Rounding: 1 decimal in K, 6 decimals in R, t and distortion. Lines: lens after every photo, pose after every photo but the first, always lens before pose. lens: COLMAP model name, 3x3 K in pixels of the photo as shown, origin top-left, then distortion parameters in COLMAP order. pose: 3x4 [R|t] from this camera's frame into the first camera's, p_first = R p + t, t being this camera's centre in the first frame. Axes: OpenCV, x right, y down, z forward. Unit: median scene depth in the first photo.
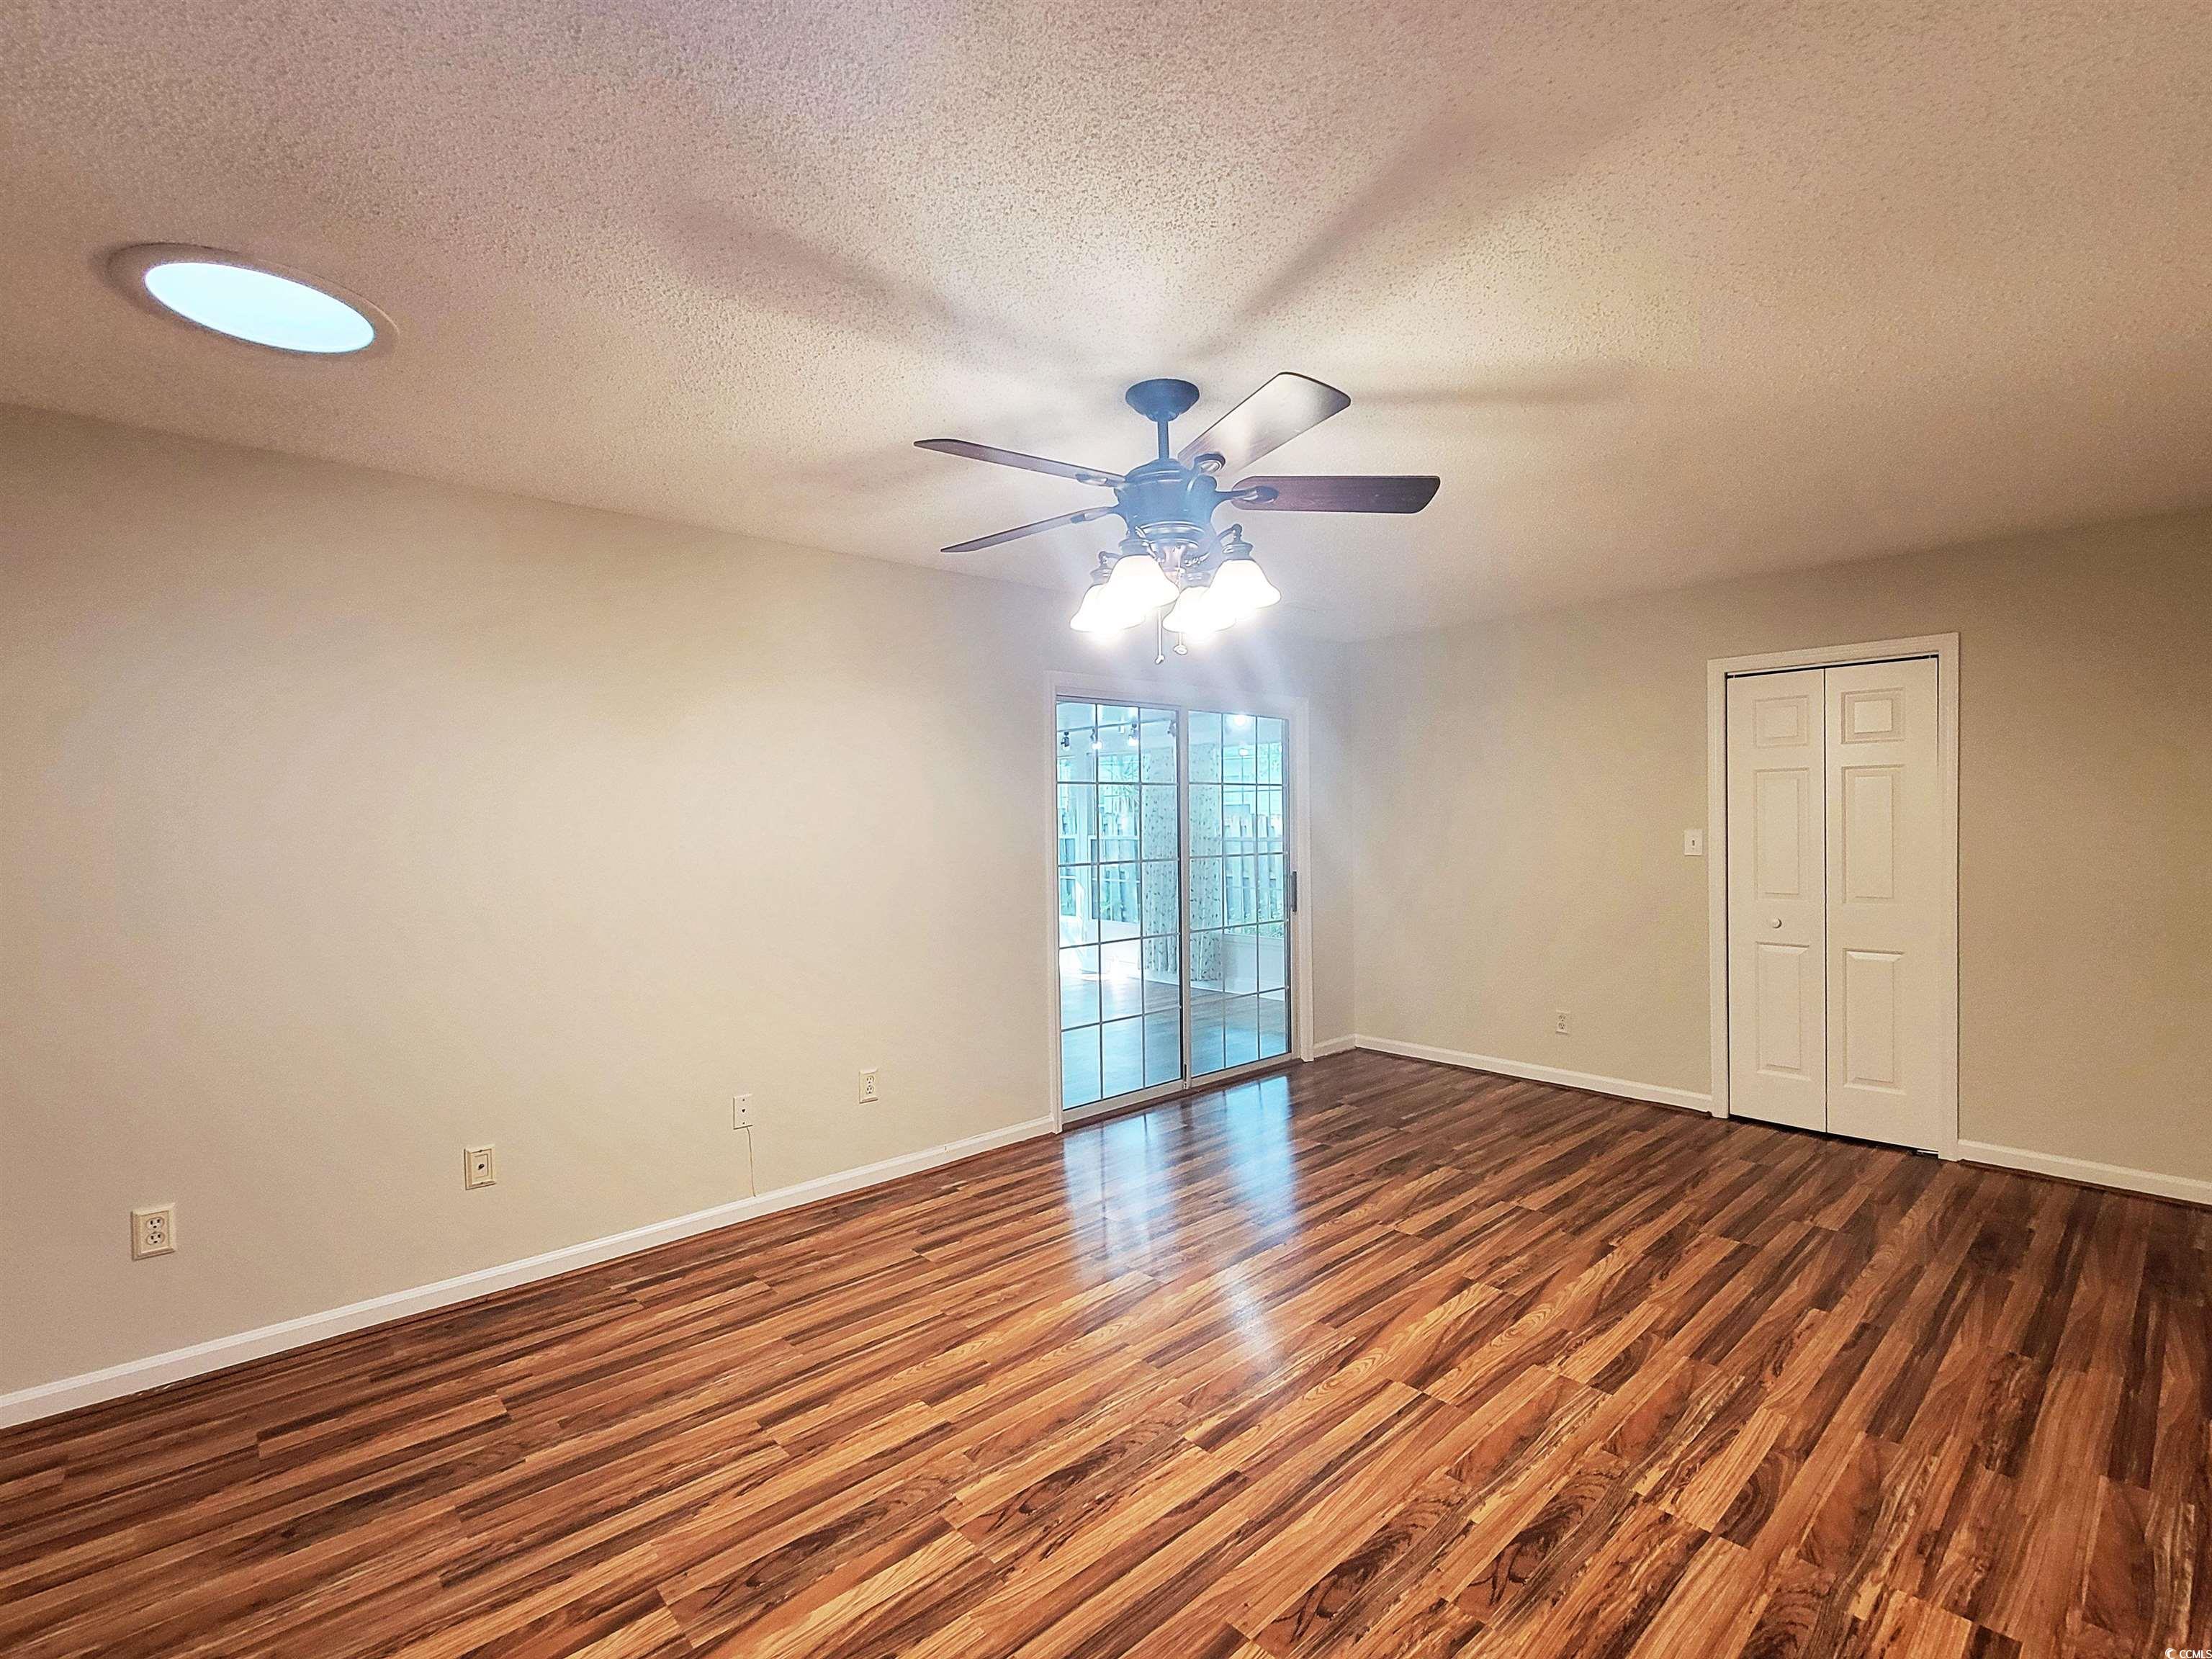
lens RADIAL K [[1018.3, 0, 1106.0], [0, 1018.3, 829.5], [0, 0, 1]] dist [-0.002924, -0.000768]
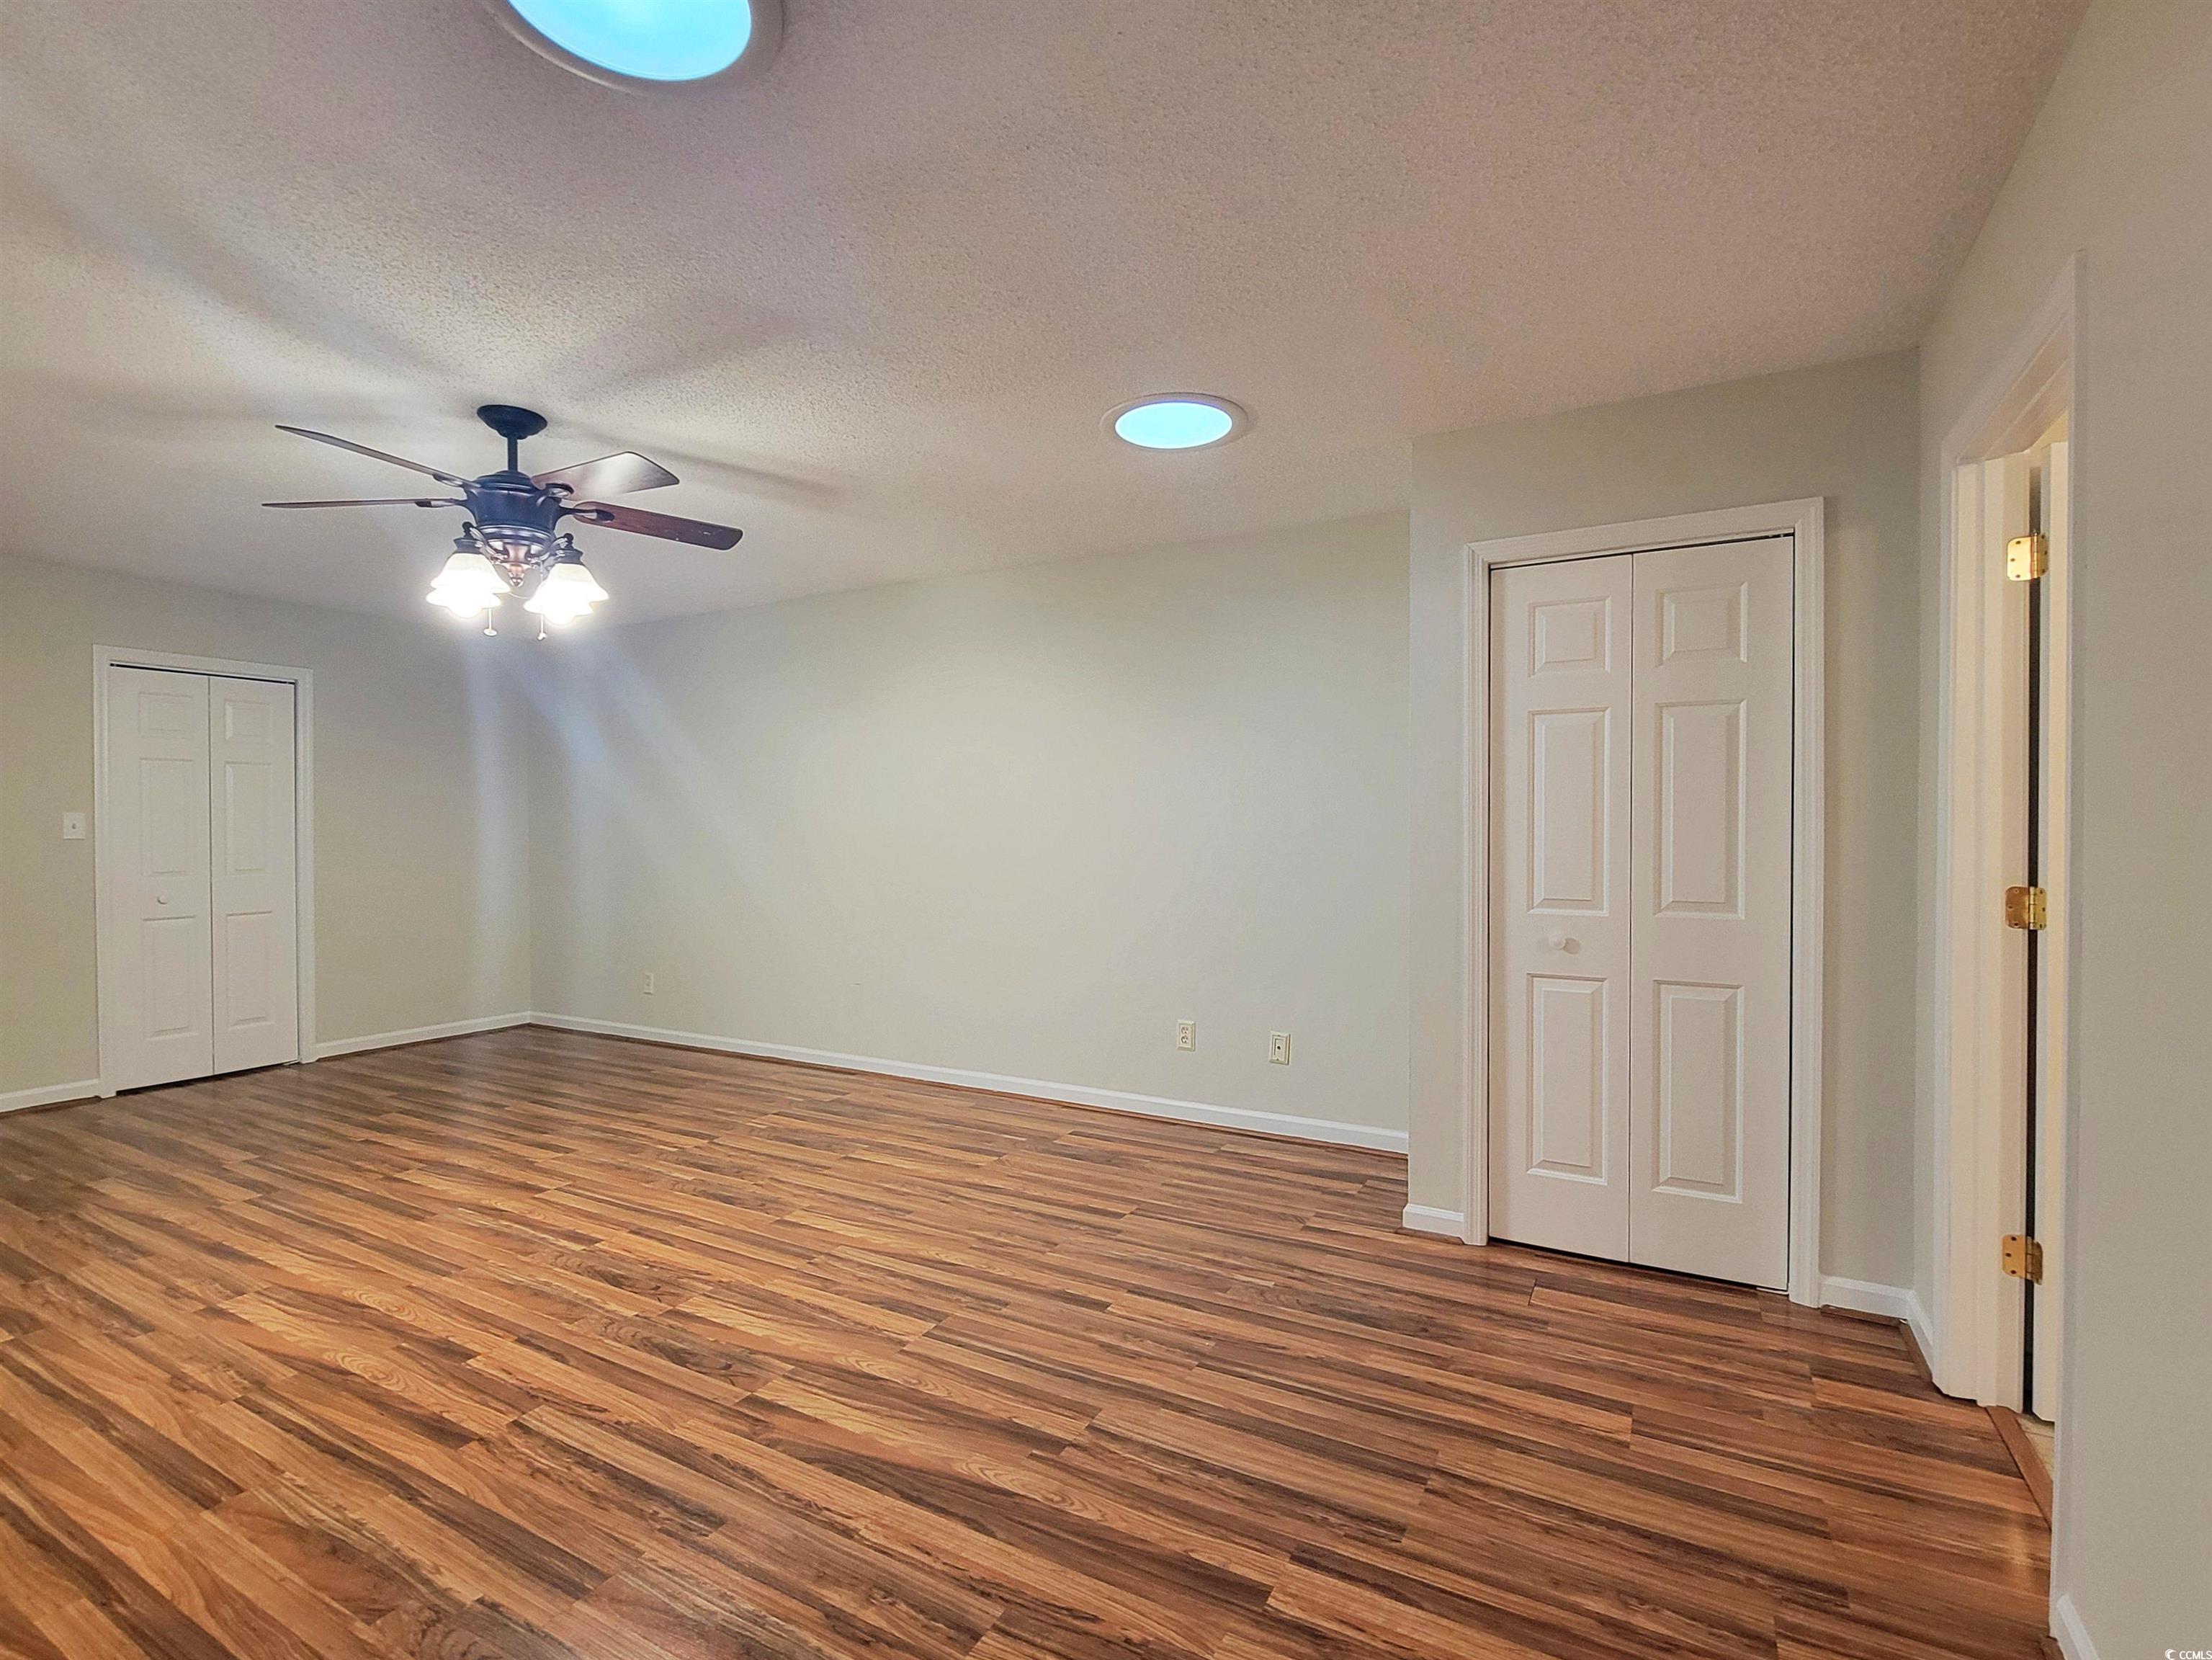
lens RADIAL K [[1018.4, 0, 1106.0], [0, 1018.4, 830.0], [0, 0, 1]] dist [-0.002924, -0.000768]
pose [[-0.329346, 0.011673, 0.944137, -1.297147], [0.019095, 0.999801, -0.005701, 0.078875], [-0.944016, 0.016151, -0.329504, 0.742494]]
